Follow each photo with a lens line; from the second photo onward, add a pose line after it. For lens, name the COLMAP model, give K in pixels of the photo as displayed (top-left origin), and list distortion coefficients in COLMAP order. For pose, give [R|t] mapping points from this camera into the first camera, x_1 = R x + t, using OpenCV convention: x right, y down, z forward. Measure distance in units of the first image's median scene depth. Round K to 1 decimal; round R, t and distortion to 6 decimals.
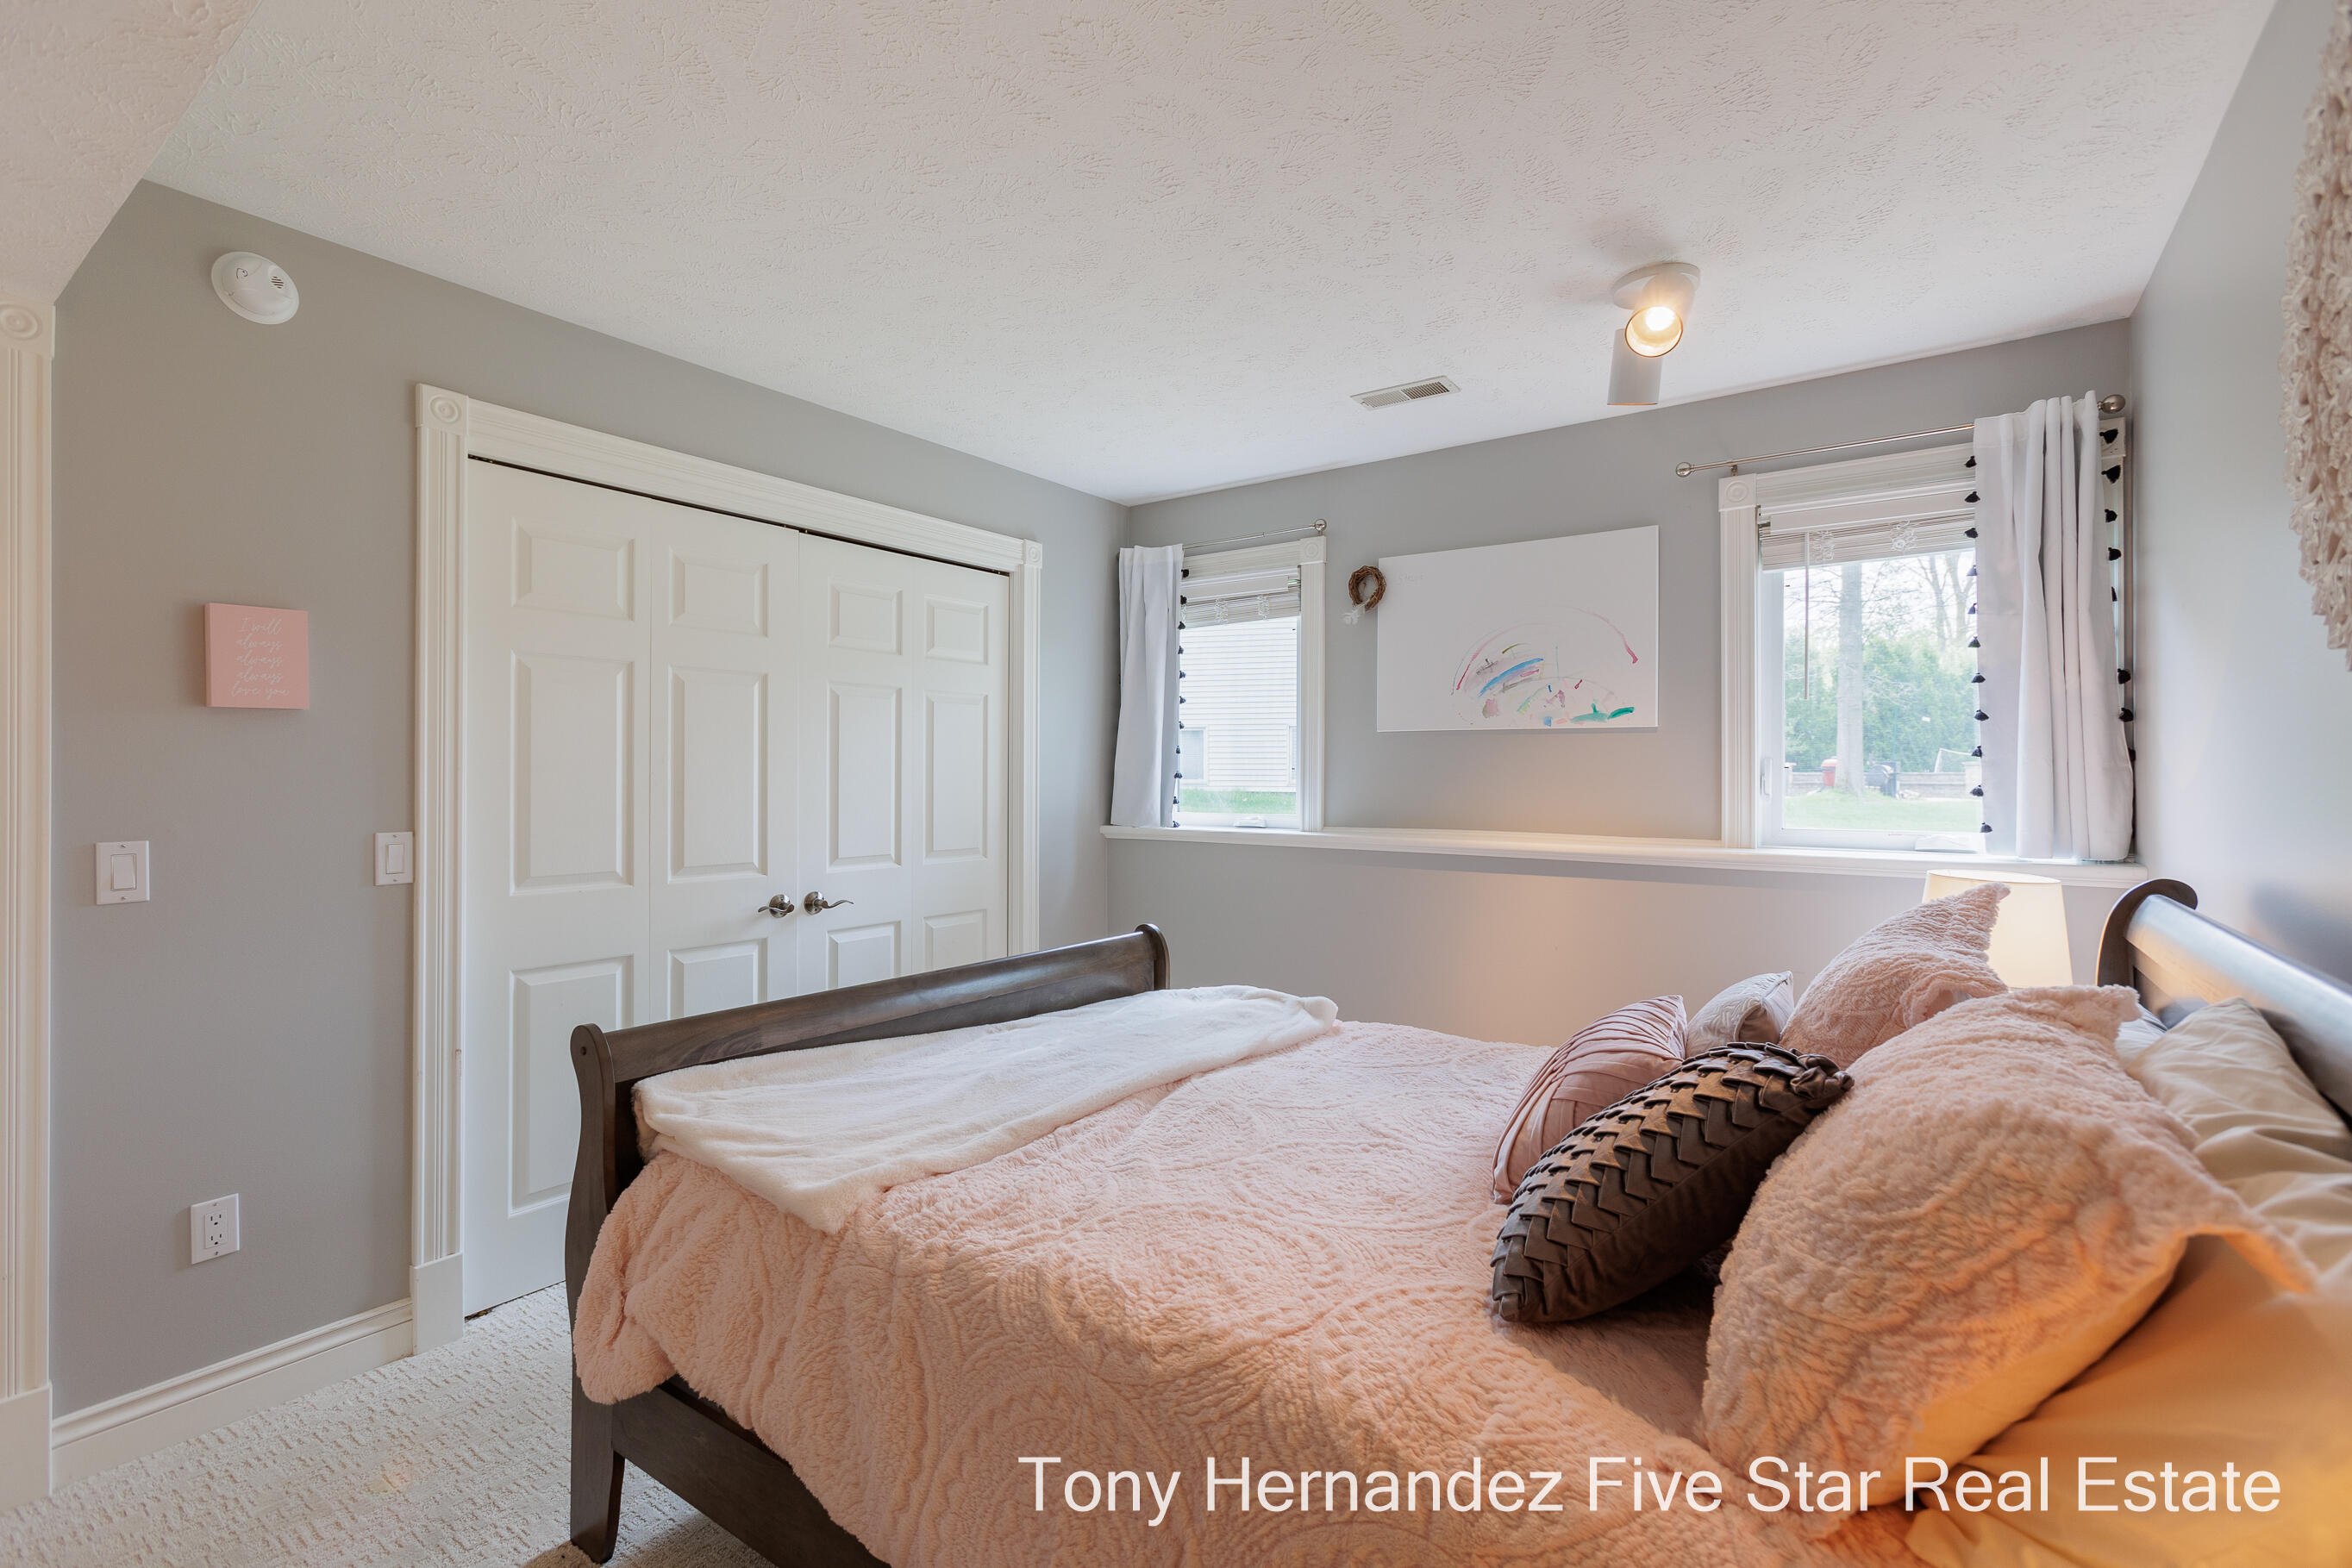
lens RADIAL K [[1070.5, 0, 1161.0], [0, 1070.5, 769.9], [0, 0, 1]] dist [-0.019864, 0.014387]
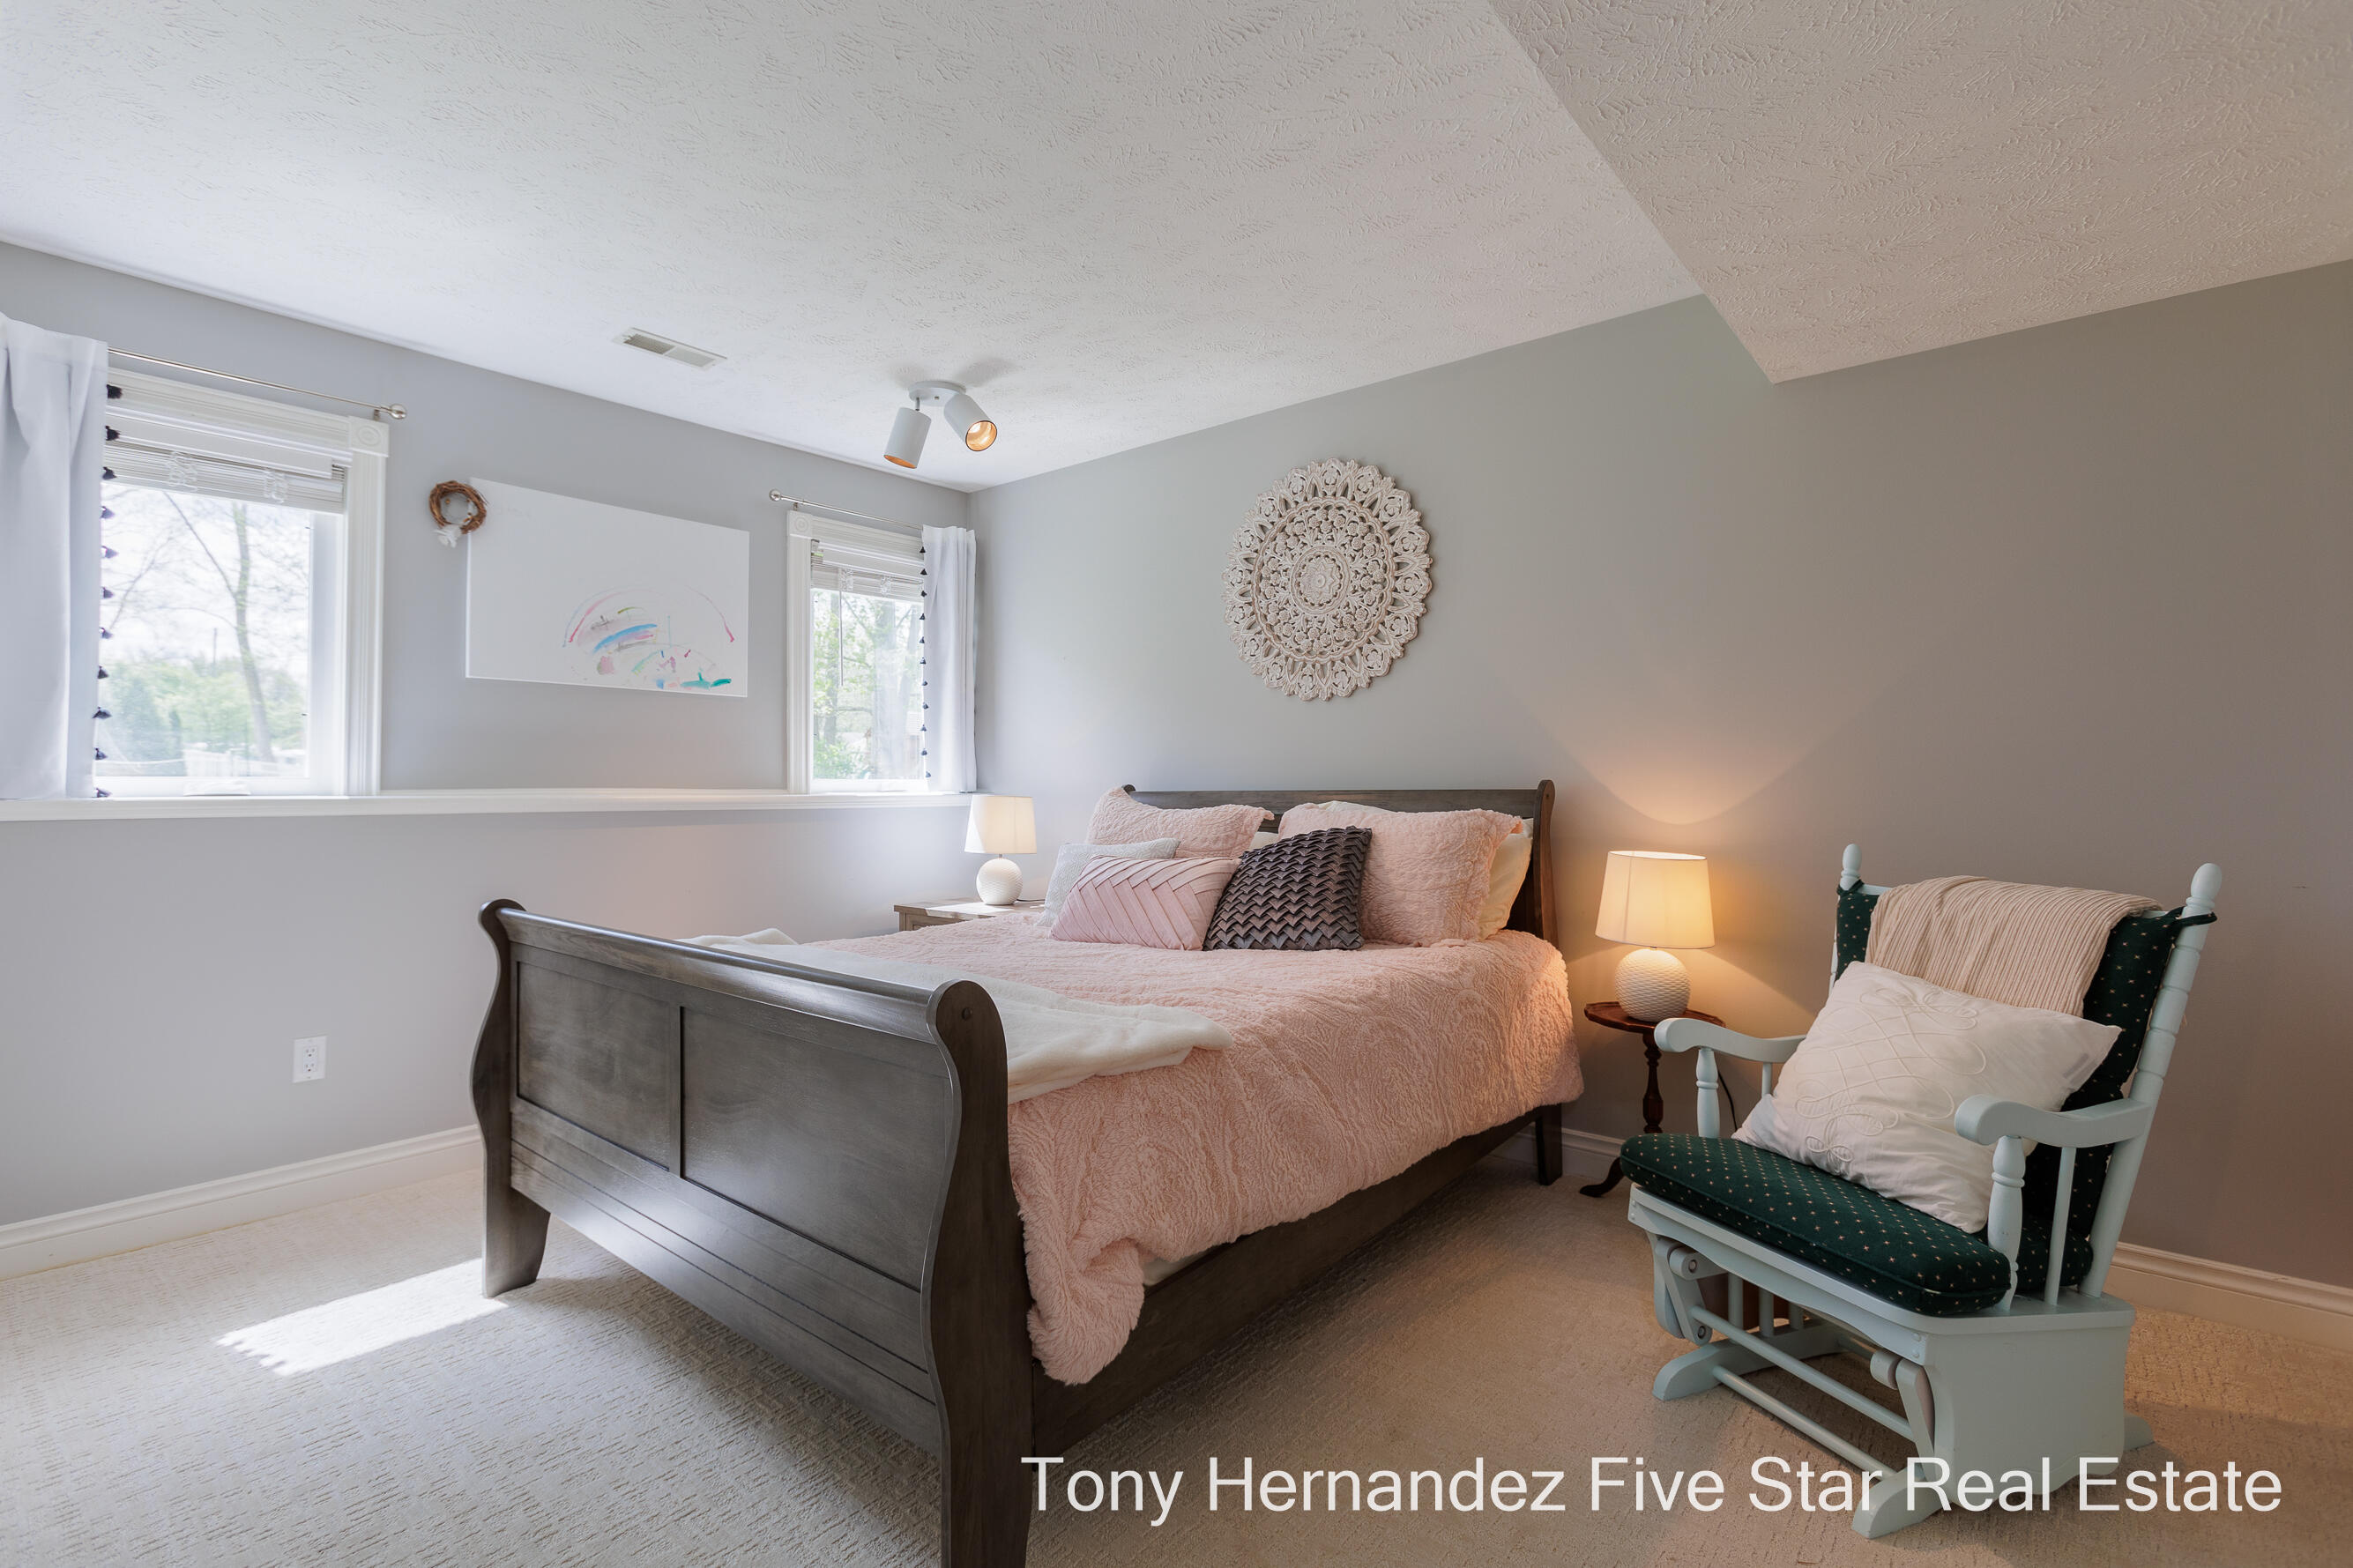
lens RADIAL K [[1070.9, 0, 1161.5], [0, 1070.9, 769.9], [0, 0, 1]] dist [-0.019864, 0.014387]
pose [[0.068049, 0.009870, 0.997633, -0.643082], [-0.005753, 0.999938, -0.009501, 0.045964], [-0.997665, -0.005093, 0.068101, 0.399144]]
